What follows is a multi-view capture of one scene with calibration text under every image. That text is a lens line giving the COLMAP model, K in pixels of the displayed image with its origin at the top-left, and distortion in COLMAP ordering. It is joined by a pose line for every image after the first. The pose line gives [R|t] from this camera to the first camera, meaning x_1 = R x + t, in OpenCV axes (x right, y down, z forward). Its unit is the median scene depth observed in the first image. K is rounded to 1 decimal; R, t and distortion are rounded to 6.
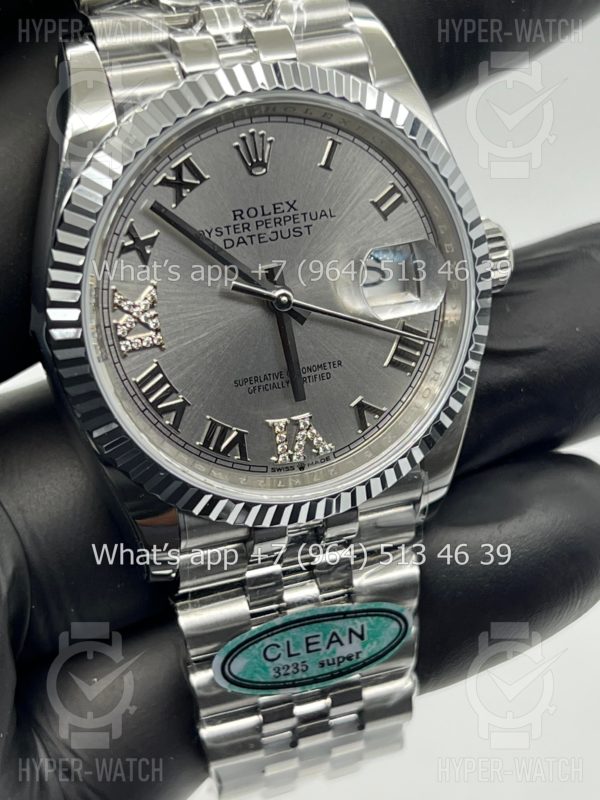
lens RADIAL K [[1948.8, 0, 300.0], [0, 1948.8, 400.0], [0, 0, 1]] dist [0.119828, 0.793797]
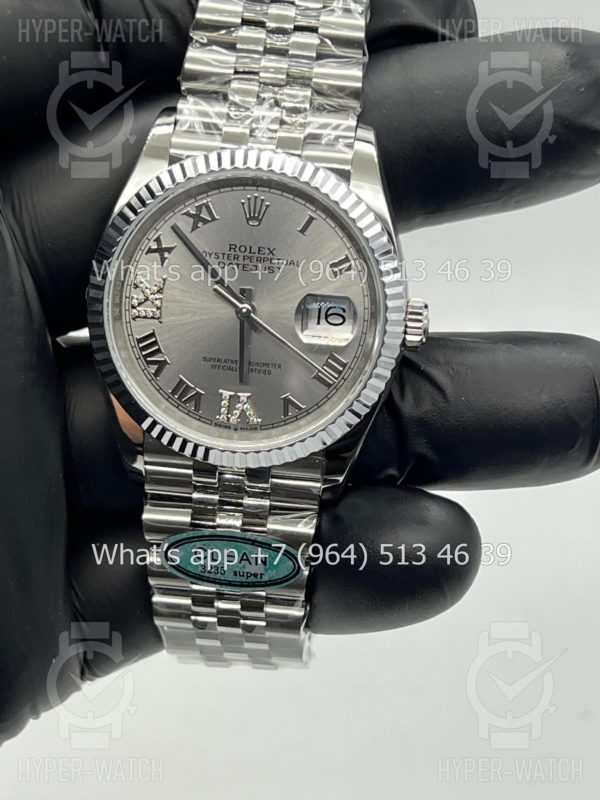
lens RADIAL K [[1948.8, 0, 300.0], [0, 1948.8, 400.0], [0, 0, 1]] dist [0.119828, 0.793797]
pose [[0.902275, 0.264333, -0.340629, 0.537004], [-0.281975, 0.959419, -0.002387, 0.004290], [0.326175, 0.098202, 0.940195, -0.350070]]
